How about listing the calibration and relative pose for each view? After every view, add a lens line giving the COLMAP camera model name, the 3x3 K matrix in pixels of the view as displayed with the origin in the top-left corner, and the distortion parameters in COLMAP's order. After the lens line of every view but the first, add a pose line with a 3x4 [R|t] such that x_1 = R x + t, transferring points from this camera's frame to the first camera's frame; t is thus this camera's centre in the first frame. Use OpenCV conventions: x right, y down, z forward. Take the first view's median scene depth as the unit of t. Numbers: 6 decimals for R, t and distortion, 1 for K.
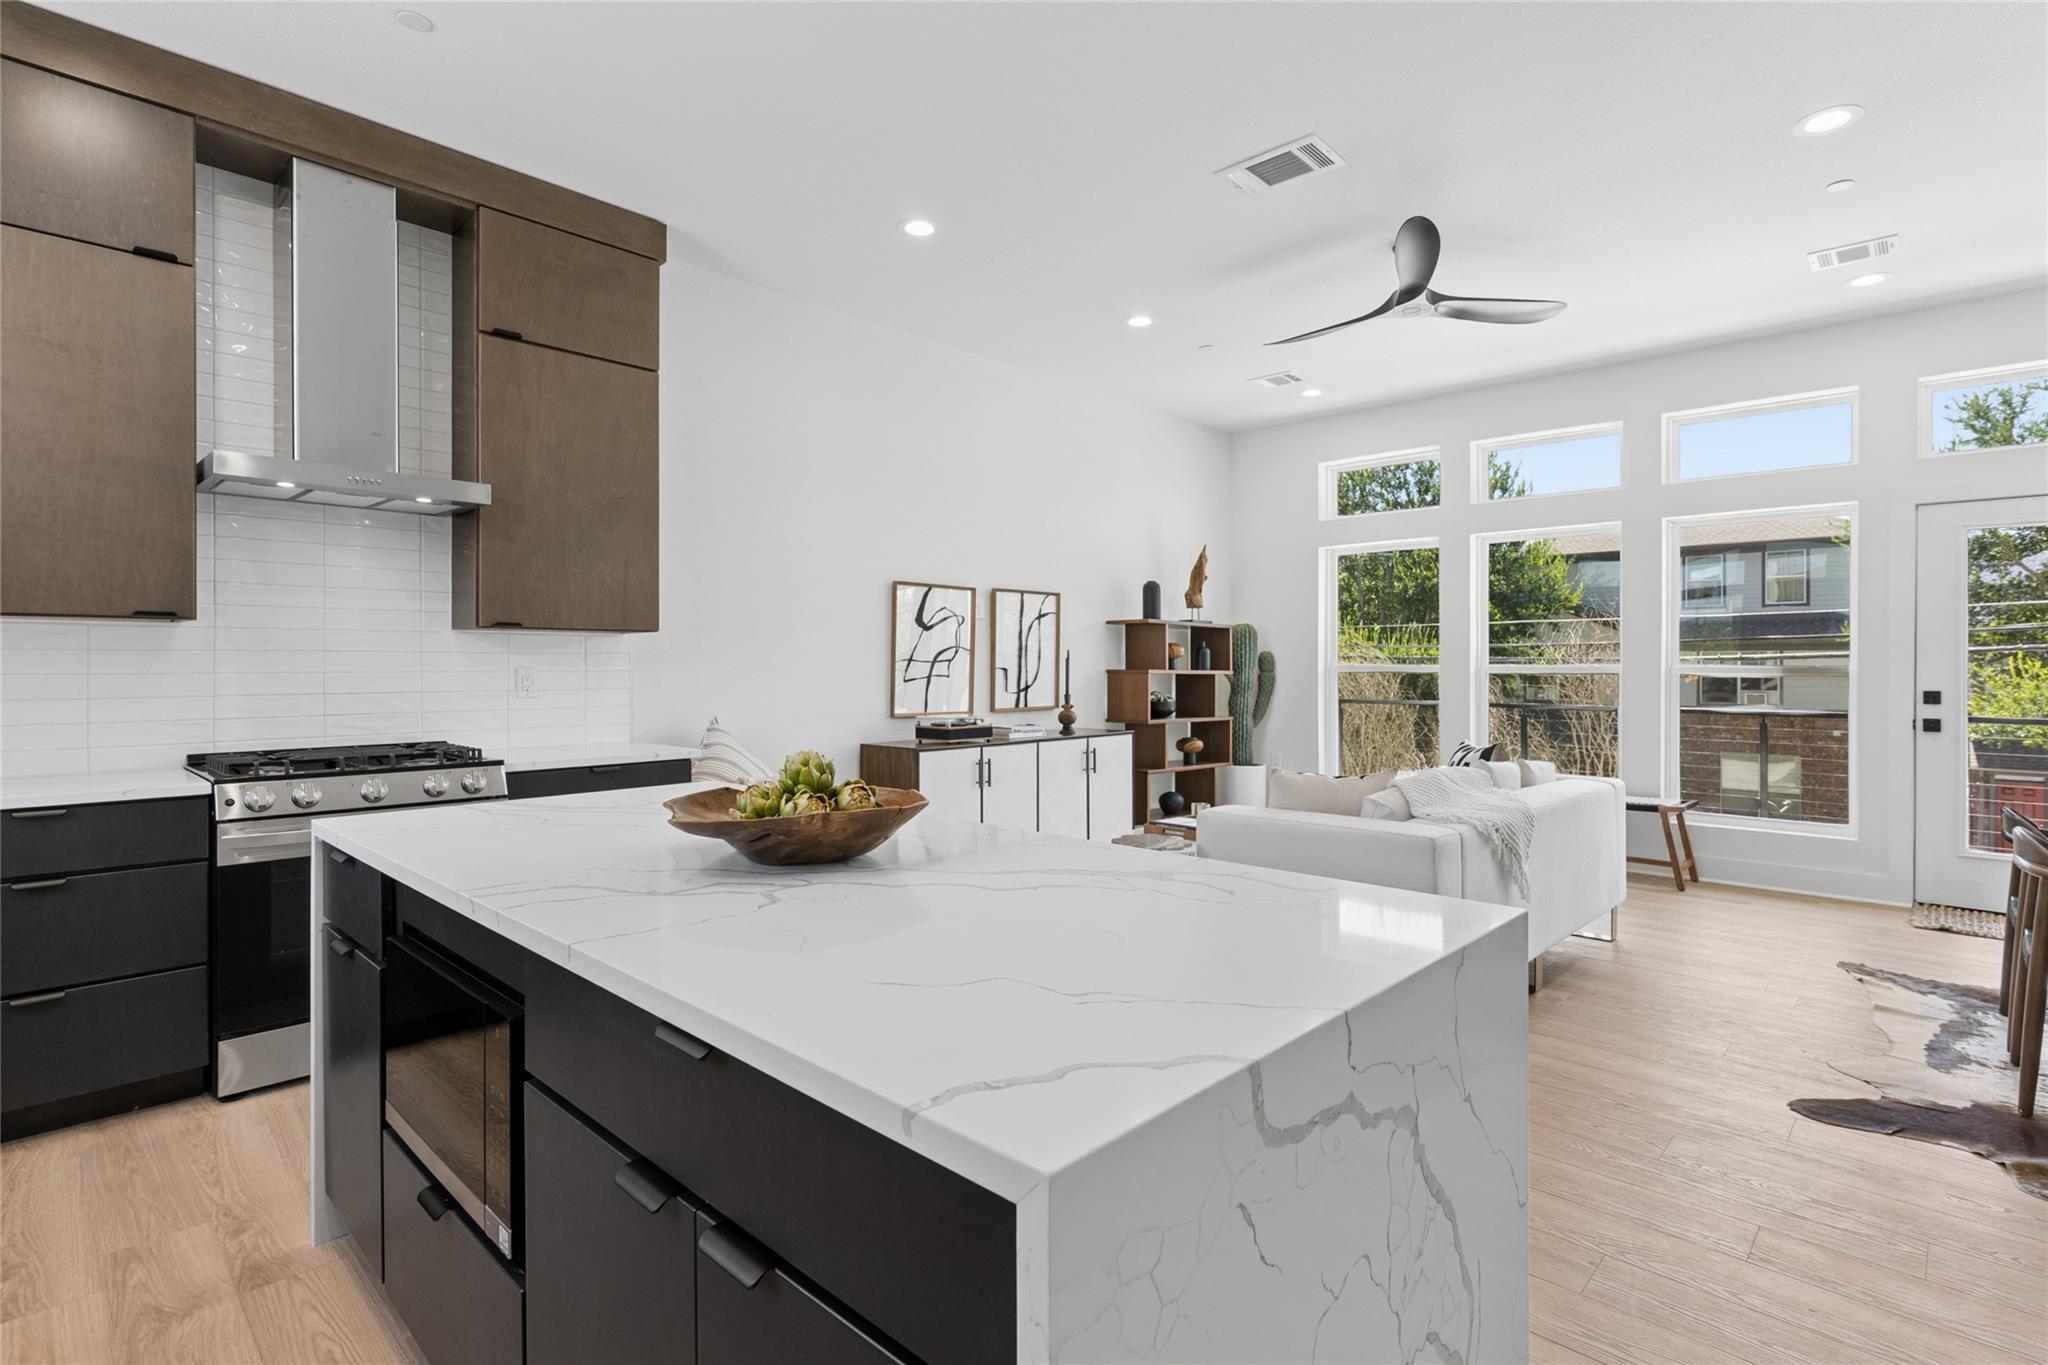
lens RADIAL K [[983.9, 0, 1018.1], [0, 983.9, 674.0], [0, 0, 1]] dist [0.007035, 0.000260]
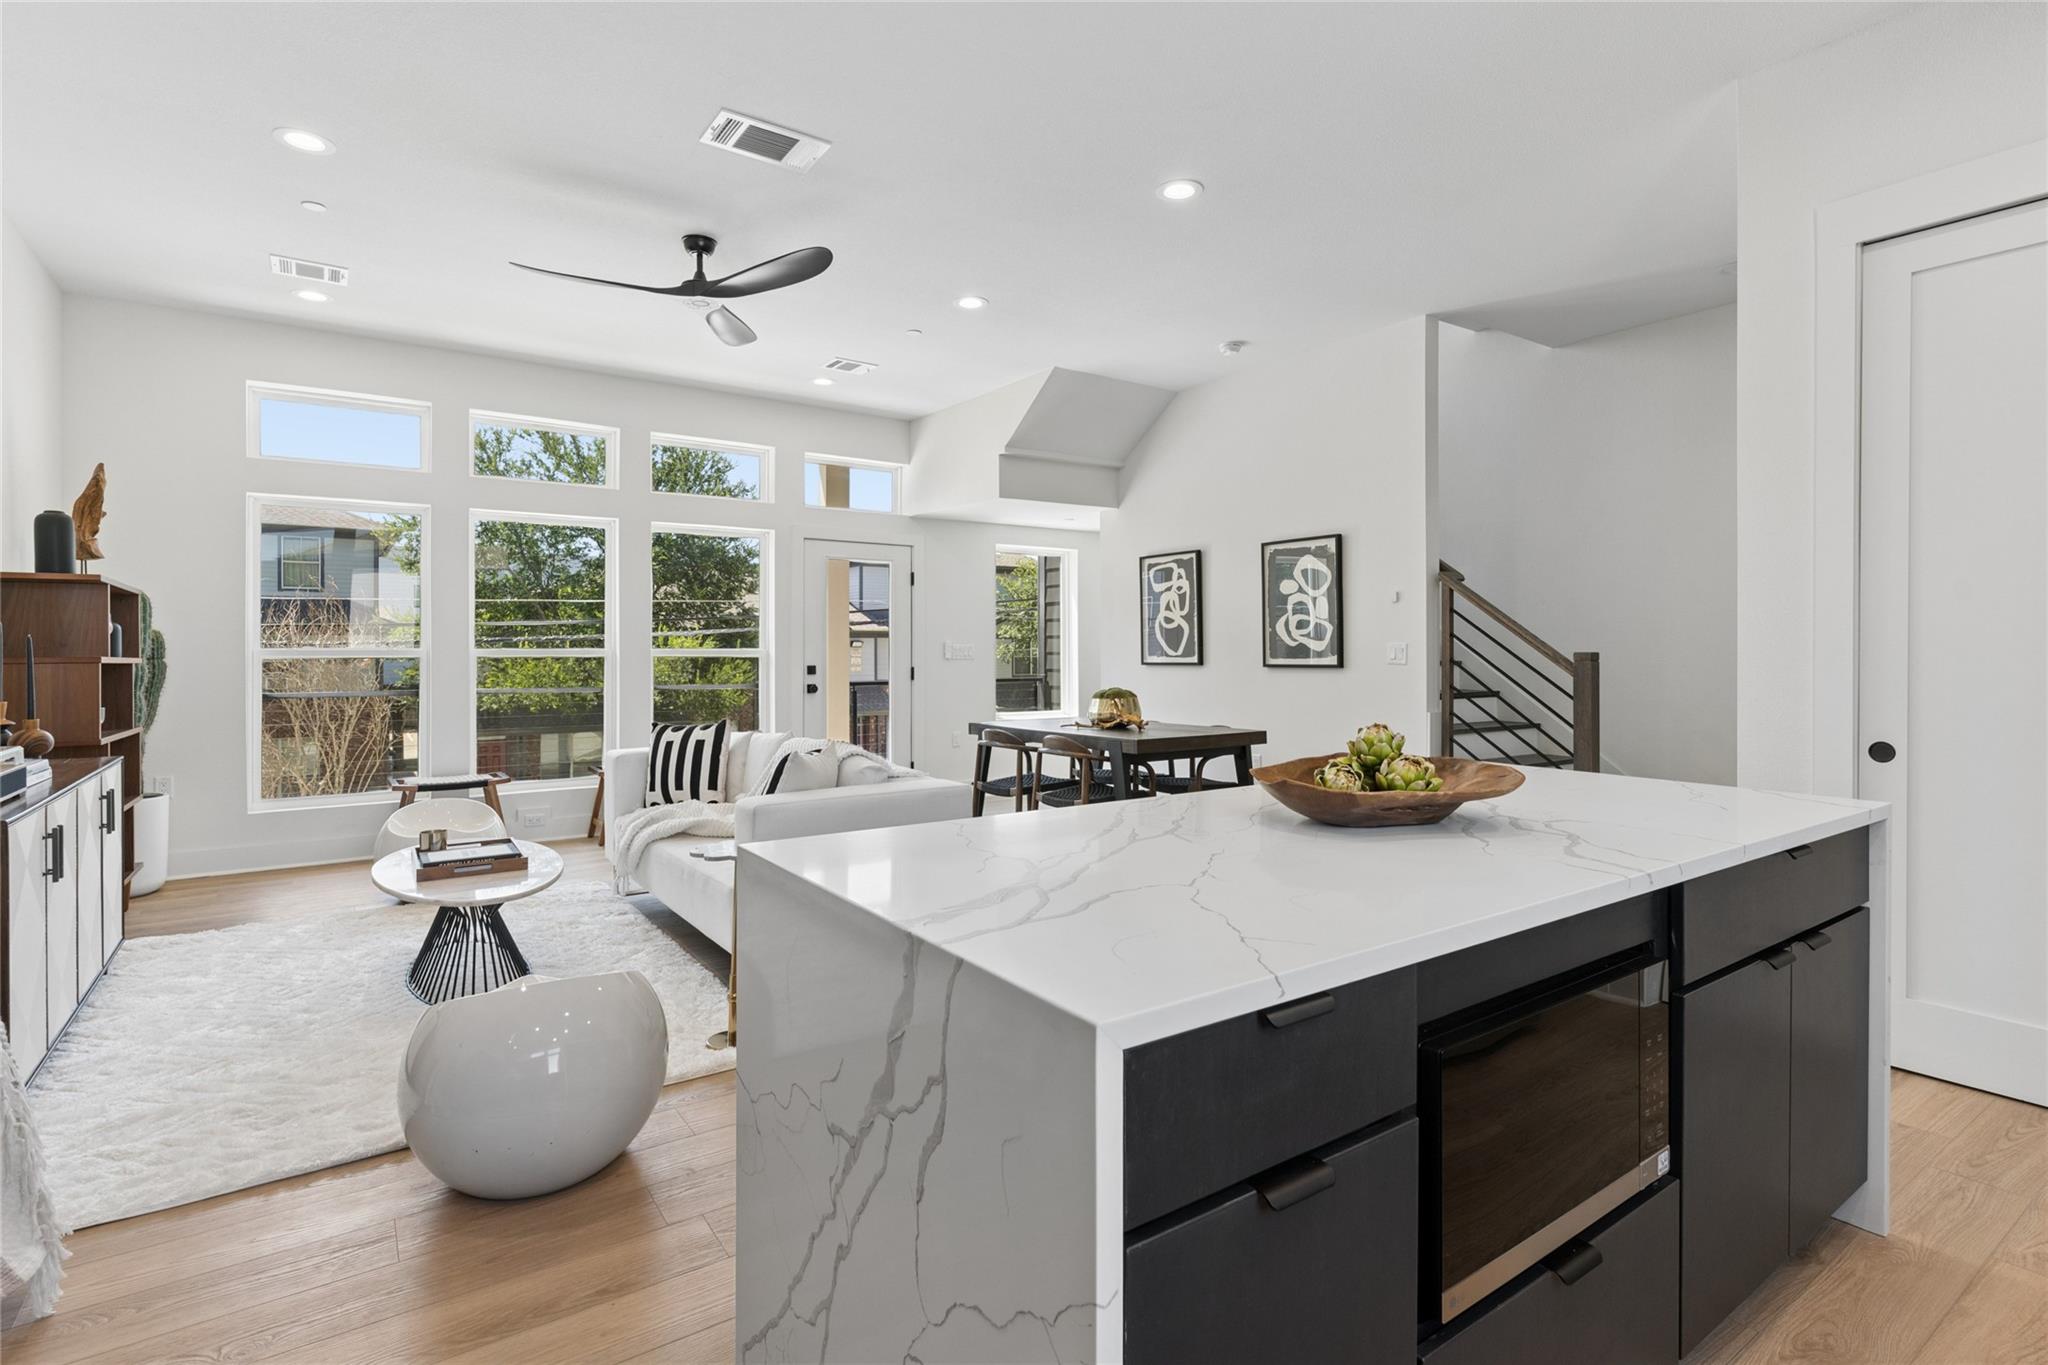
lens RADIAL K [[983.9, 0, 1030.2], [0, 983.9, 650.9], [0, 0, 1]] dist [0.007035, 0.000260]
pose [[0.205965, -0.000463, 0.978559, -0.443850], [0.015877, 0.999870, -0.002869, 0.004408], [-0.978431, 0.016127, 0.205946, 0.375919]]
